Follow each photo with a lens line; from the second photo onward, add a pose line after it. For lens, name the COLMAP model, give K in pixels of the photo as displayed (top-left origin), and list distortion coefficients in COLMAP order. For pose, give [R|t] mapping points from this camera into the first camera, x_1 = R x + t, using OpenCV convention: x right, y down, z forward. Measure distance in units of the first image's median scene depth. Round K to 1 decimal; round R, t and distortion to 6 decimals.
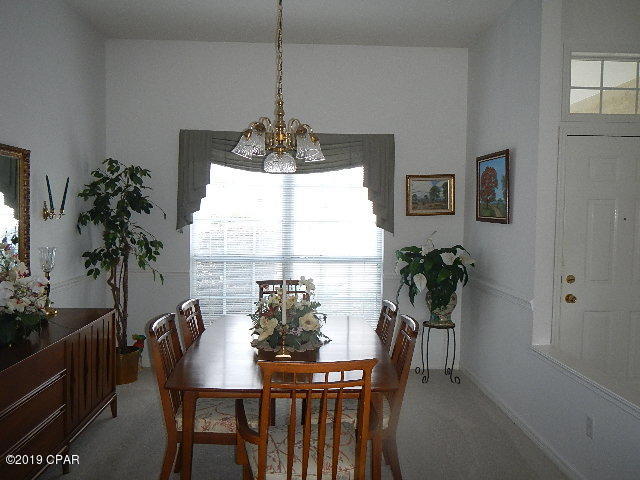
lens RADIAL K [[519.5, 0, 318.8], [0, 519.5, 236.7], [0, 0, 1]] dist [0.017308, 0.006400]
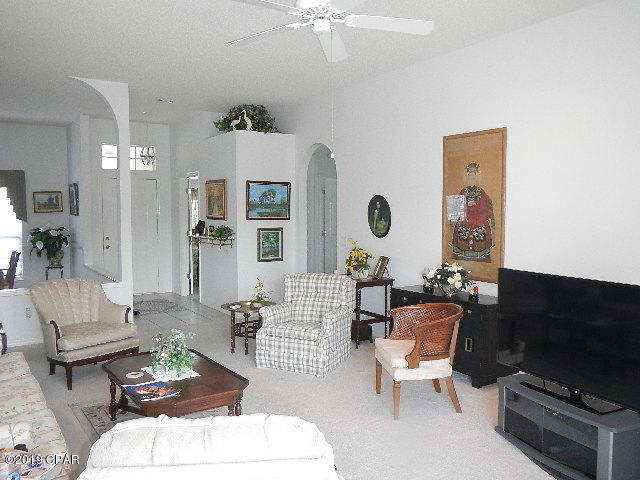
lens RADIAL K [[519.5, 0, 320.8], [0, 519.5, 239.9], [0, 0, 1]] dist [0.017308, 0.006400]
pose [[0.844473, -0.047835, 0.533458, 0.027167], [0.034506, 0.998794, 0.034938, 0.029230], [-0.534486, -0.011097, 0.845105, -1.210917]]
